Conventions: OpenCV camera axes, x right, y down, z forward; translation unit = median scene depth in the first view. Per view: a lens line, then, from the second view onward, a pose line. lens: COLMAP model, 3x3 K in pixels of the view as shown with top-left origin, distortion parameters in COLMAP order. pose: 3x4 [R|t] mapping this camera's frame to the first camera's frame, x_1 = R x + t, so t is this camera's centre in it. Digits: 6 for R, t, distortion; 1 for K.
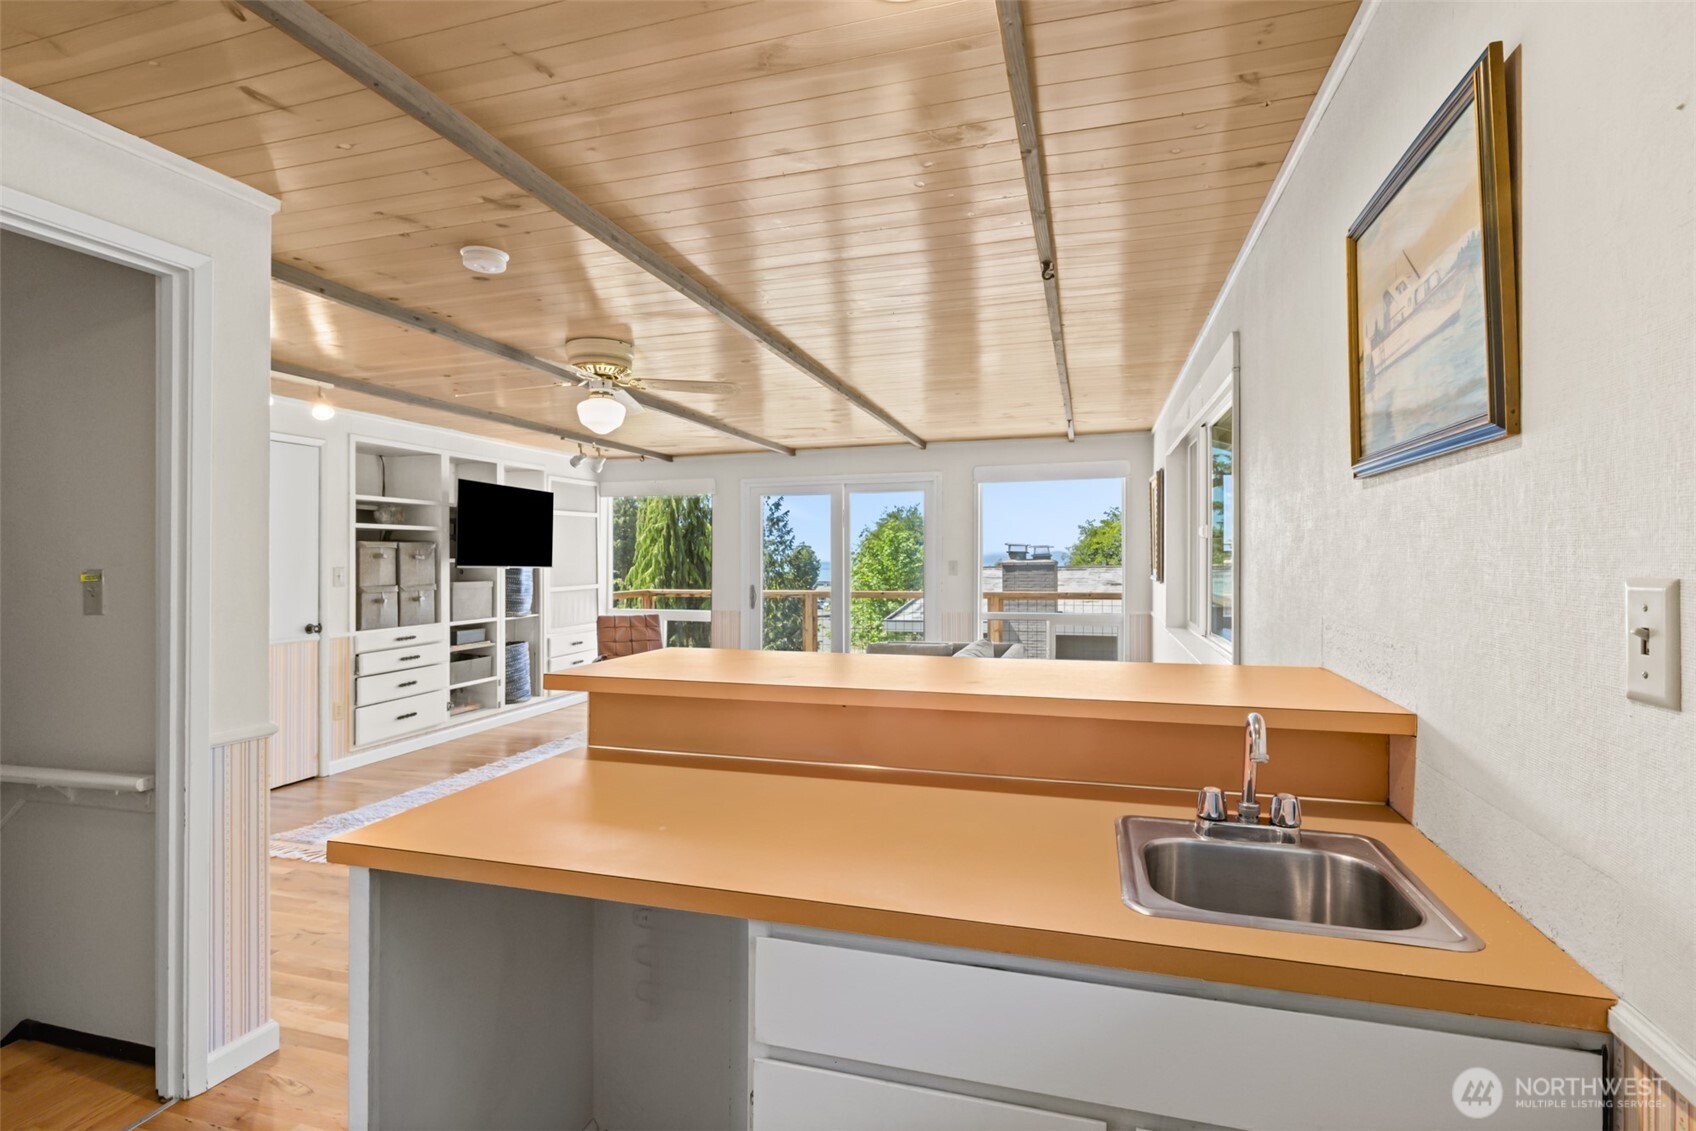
lens RADIAL K [[802.4, 0, 851.4], [0, 802.4, 558.7], [0, 0, 1]] dist [-0.000148, 0.000079]
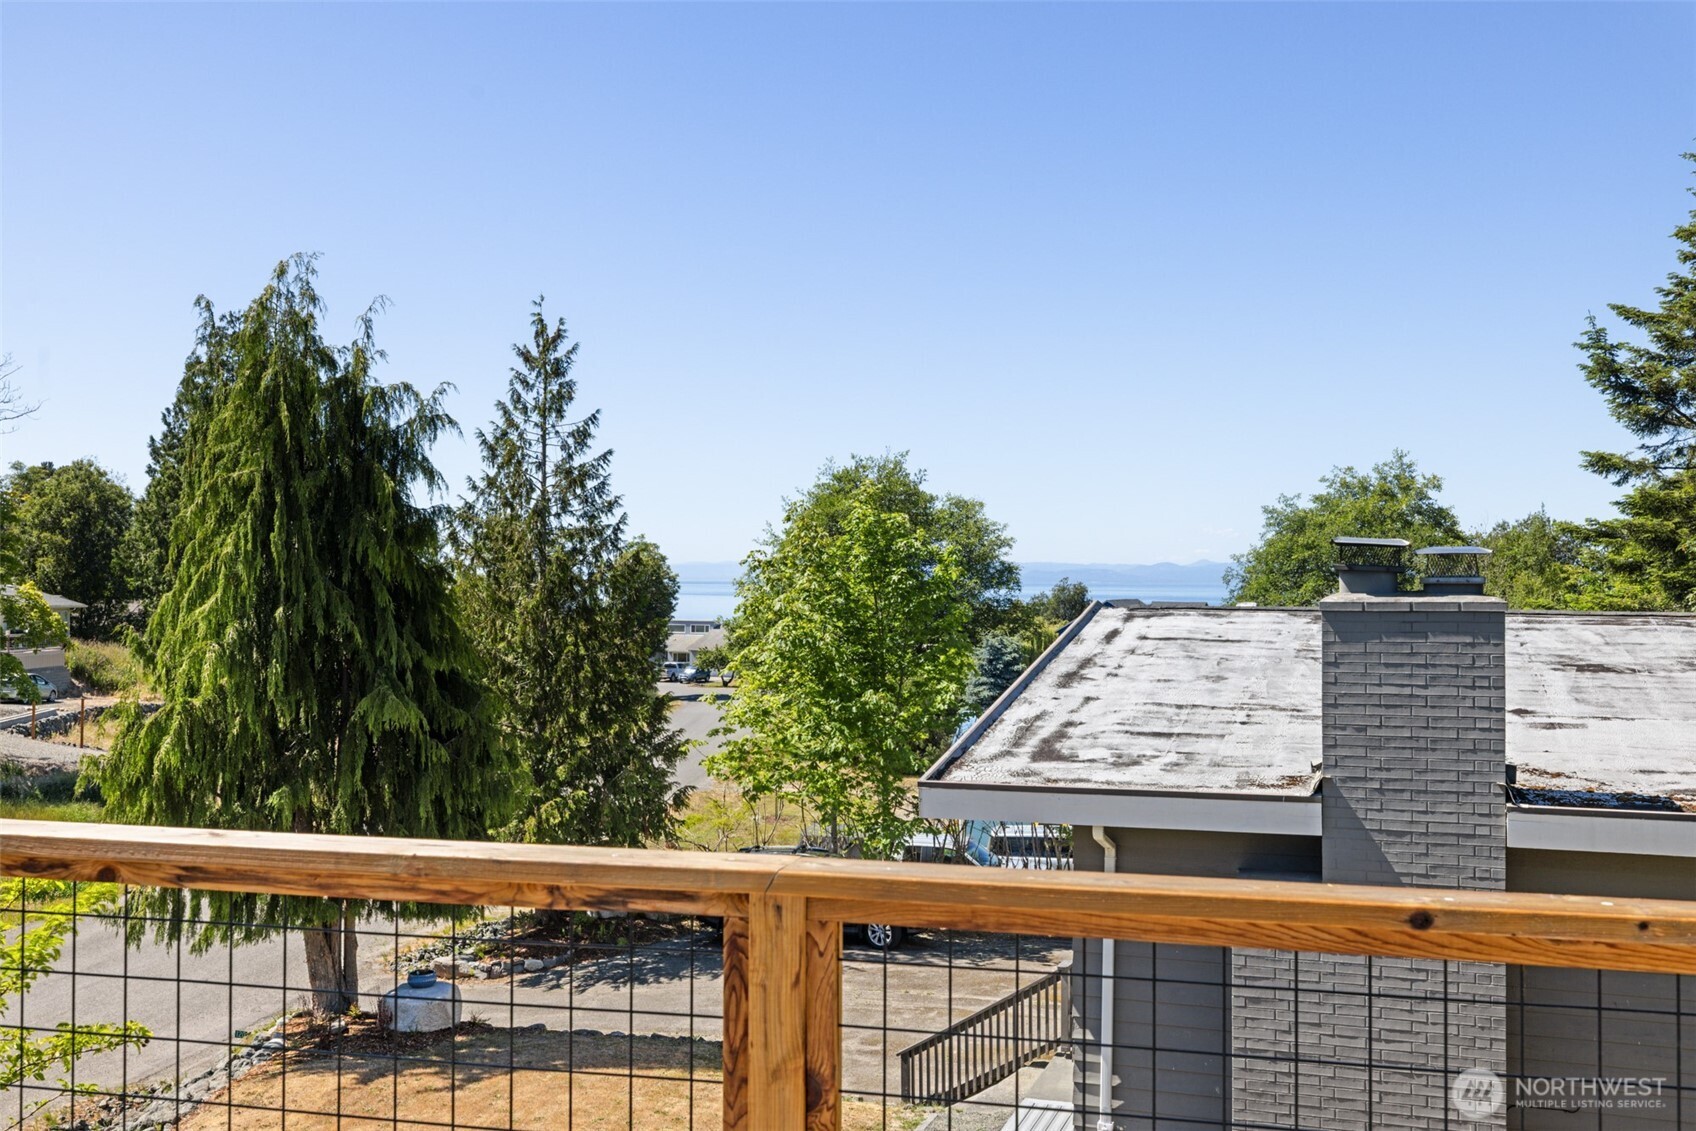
lens RADIAL K [[1695.7, 0, 842.8], [0, 1695.7, 562.5], [0, 0, 1]] dist [-0.000480, 0.000000]
pose [[0.998114, 0.015661, 0.059351, -0.087432], [-0.015284, 0.999860, -0.006795, -0.009805], [-0.059449, 0.005875, 0.998214, 1.070769]]
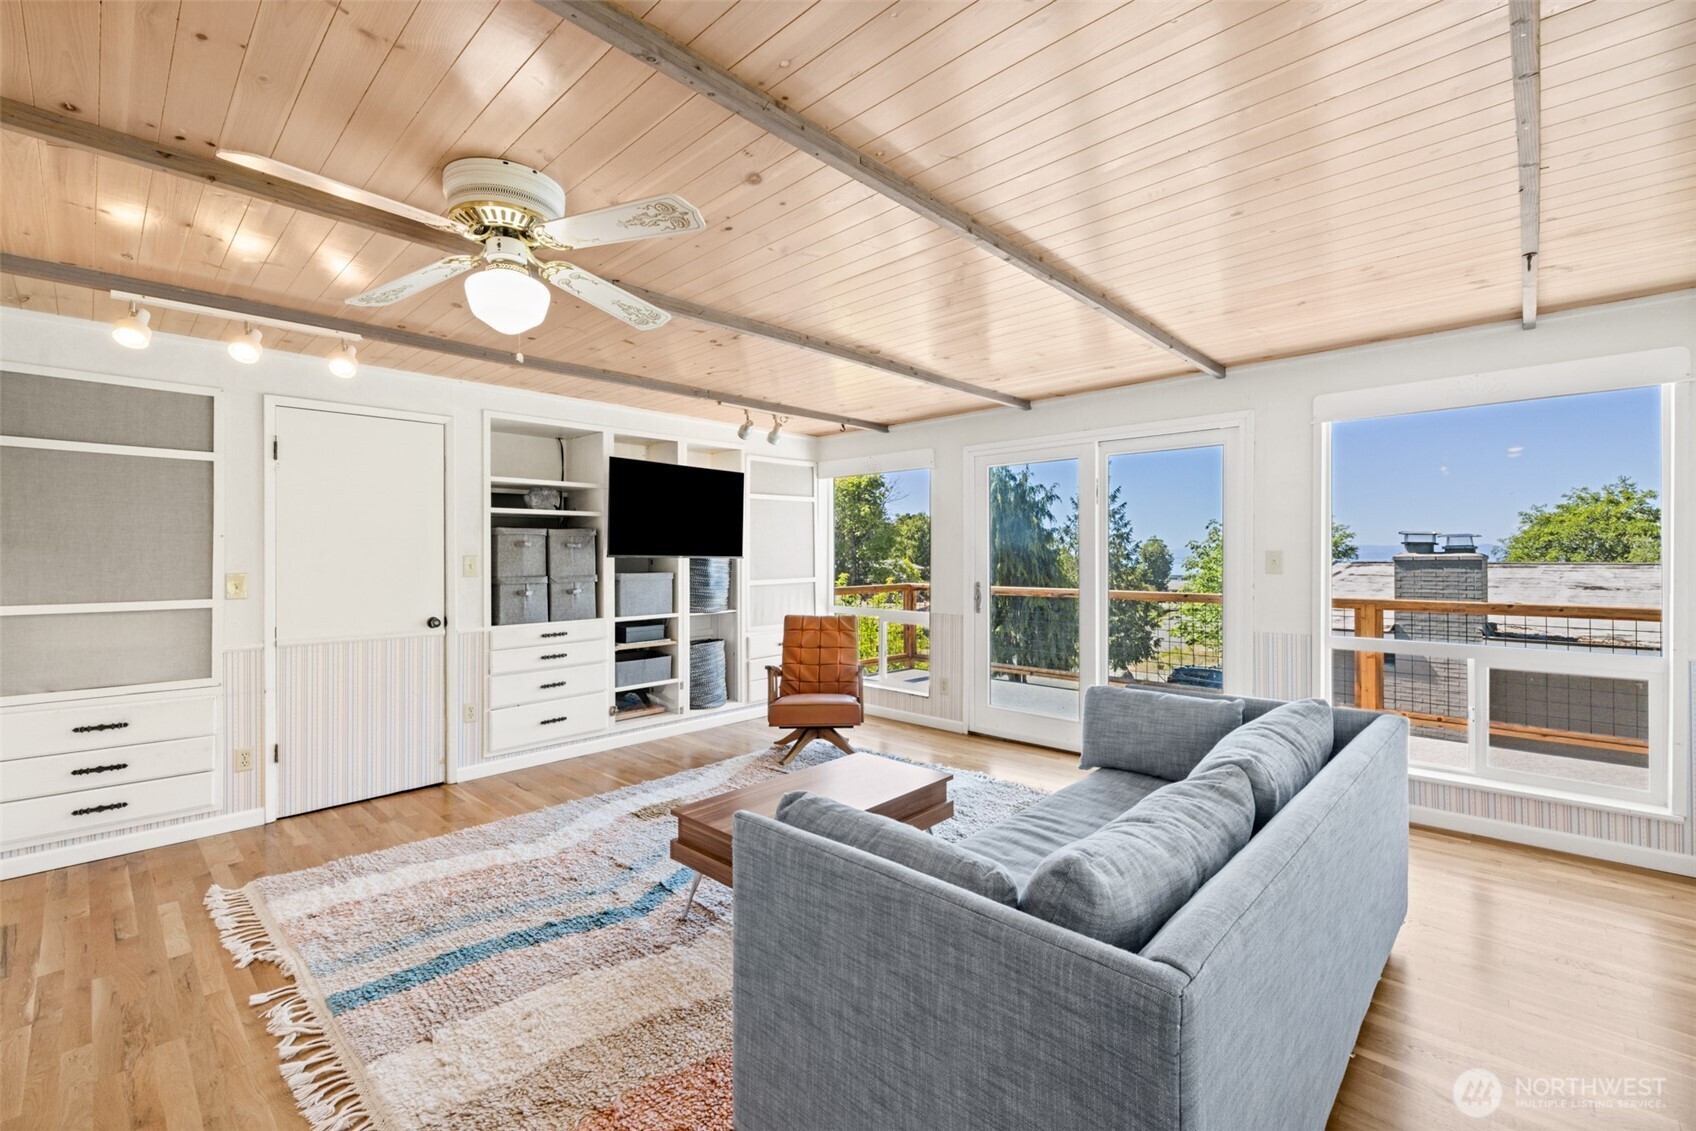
lens RADIAL K [[727.1, 0, 832.3], [0, 727.1, 553.3], [0, 0, 1]] dist [0.000476, 0.000978]
pose [[0.887058, 0.003641, -0.461643, 0.082723], [-0.002853, 0.999993, 0.002405, 0.003456], [0.461648, -0.000816, 0.887063, 0.338677]]
